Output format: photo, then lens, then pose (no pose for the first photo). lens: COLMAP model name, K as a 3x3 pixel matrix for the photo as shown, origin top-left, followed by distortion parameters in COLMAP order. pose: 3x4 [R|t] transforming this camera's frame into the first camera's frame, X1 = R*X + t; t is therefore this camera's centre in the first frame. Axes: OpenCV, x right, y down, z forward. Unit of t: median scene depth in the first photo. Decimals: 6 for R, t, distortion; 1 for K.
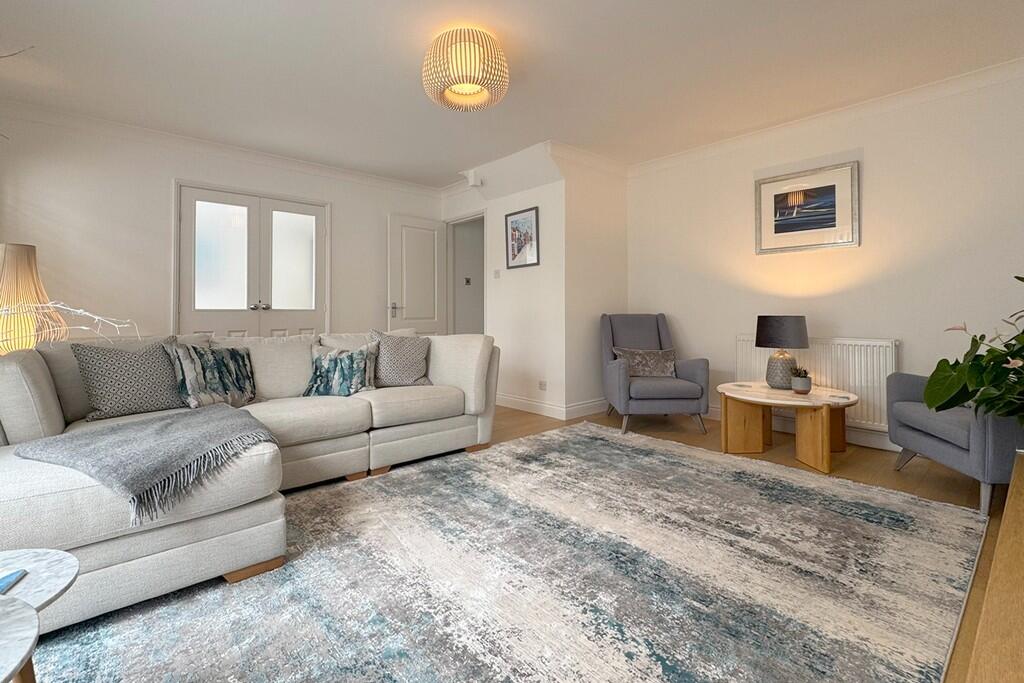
lens RADIAL K [[469.0, 0, 523.4], [0, 469.0, 304.0], [0, 0, 1]] dist [-0.015345, 0.000147]
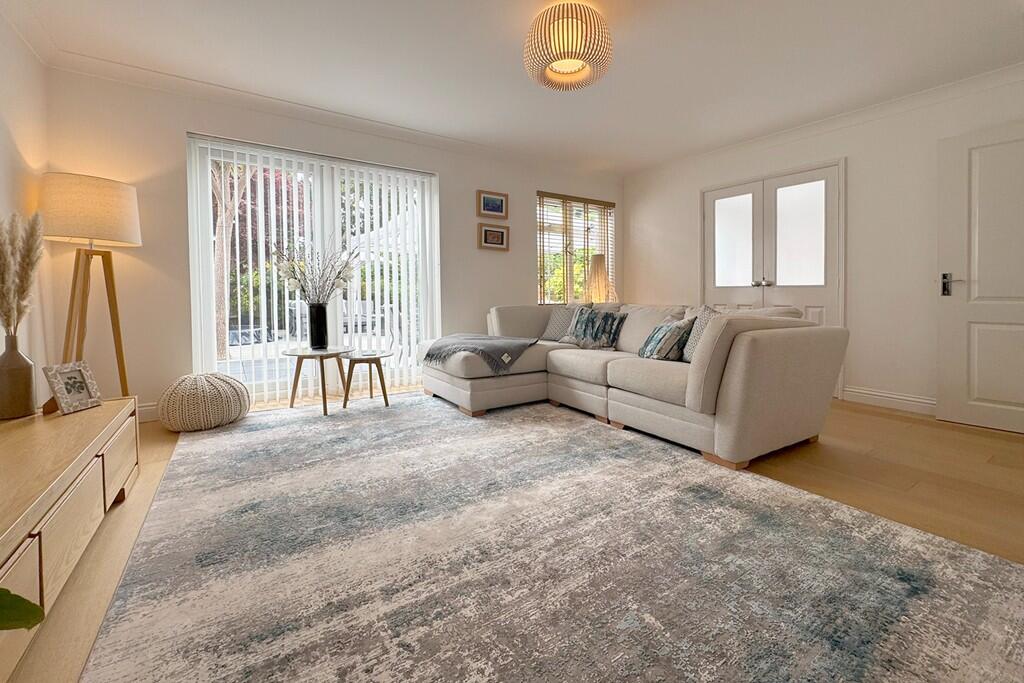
lens RADIAL K [[430.0, 0, 525.8], [0, 430.0, 305.8], [0, 0, 1]] dist [-0.001469, -0.000178]
pose [[-0.142230, 0.033528, -0.989266, 0.749792], [0.016903, 0.999363, 0.031440, 0.026633], [0.989689, -0.012250, -0.142706, 0.918469]]
